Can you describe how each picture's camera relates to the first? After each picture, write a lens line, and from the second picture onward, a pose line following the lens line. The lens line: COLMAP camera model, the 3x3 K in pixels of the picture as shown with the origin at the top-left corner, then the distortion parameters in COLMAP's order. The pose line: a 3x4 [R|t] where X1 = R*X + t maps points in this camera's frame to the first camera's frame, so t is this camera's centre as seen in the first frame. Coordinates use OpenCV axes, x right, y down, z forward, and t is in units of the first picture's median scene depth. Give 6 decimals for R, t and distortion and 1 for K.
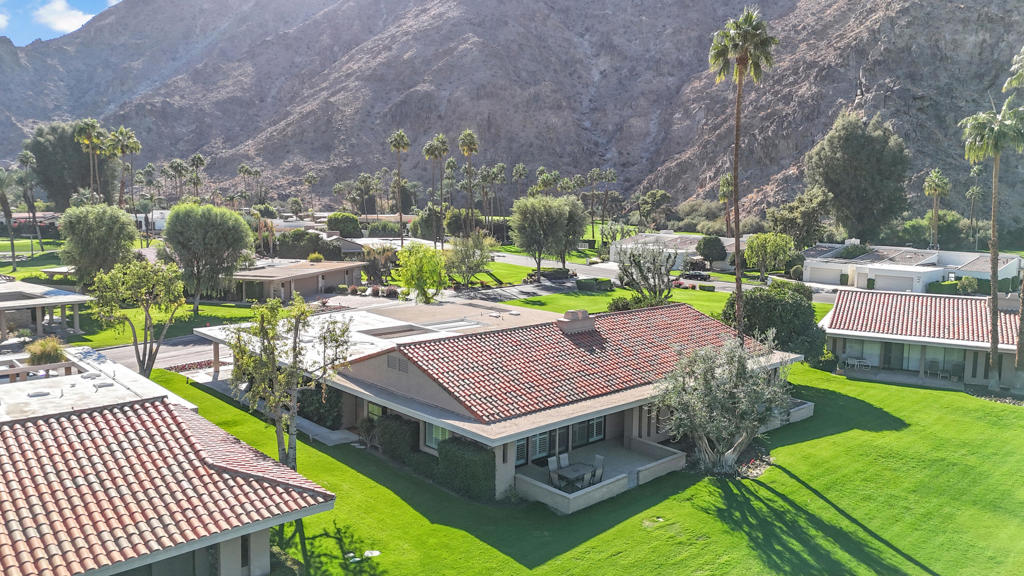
lens RADIAL K [[750.6, 0, 514.1], [0, 750.6, 292.1], [0, 0, 1]] dist [0.076368, -0.077415]
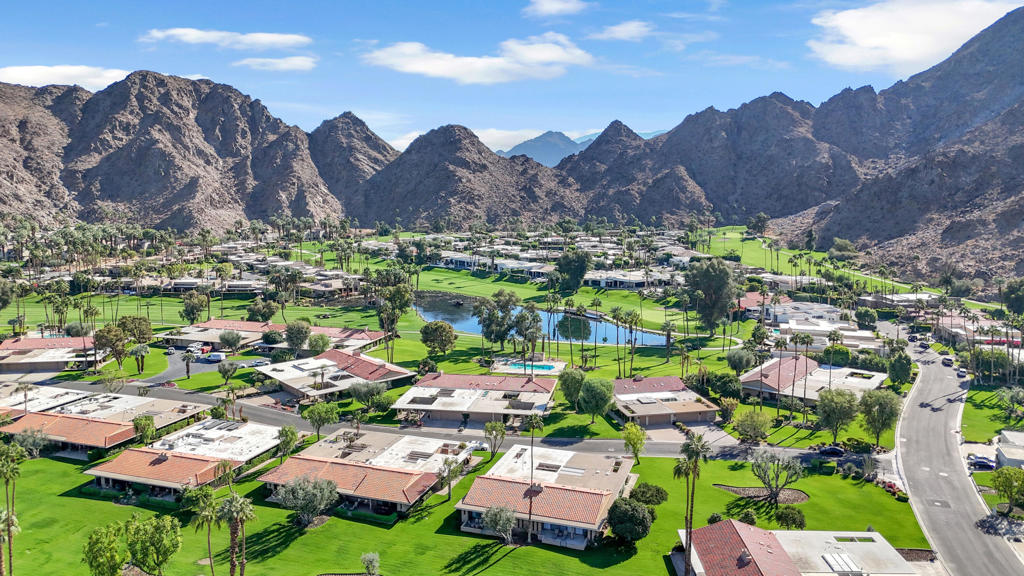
lens RADIAL K [[750.6, 0, 513.0], [0, 750.6, 290.5], [0, 0, 1]] dist [0.076368, -0.077415]
pose [[0.465037, 0.118879, -0.877273, 0.213263], [-0.098963, 0.991713, 0.081928, -0.081450], [0.879742, 0.048718, 0.472948, -0.047906]]
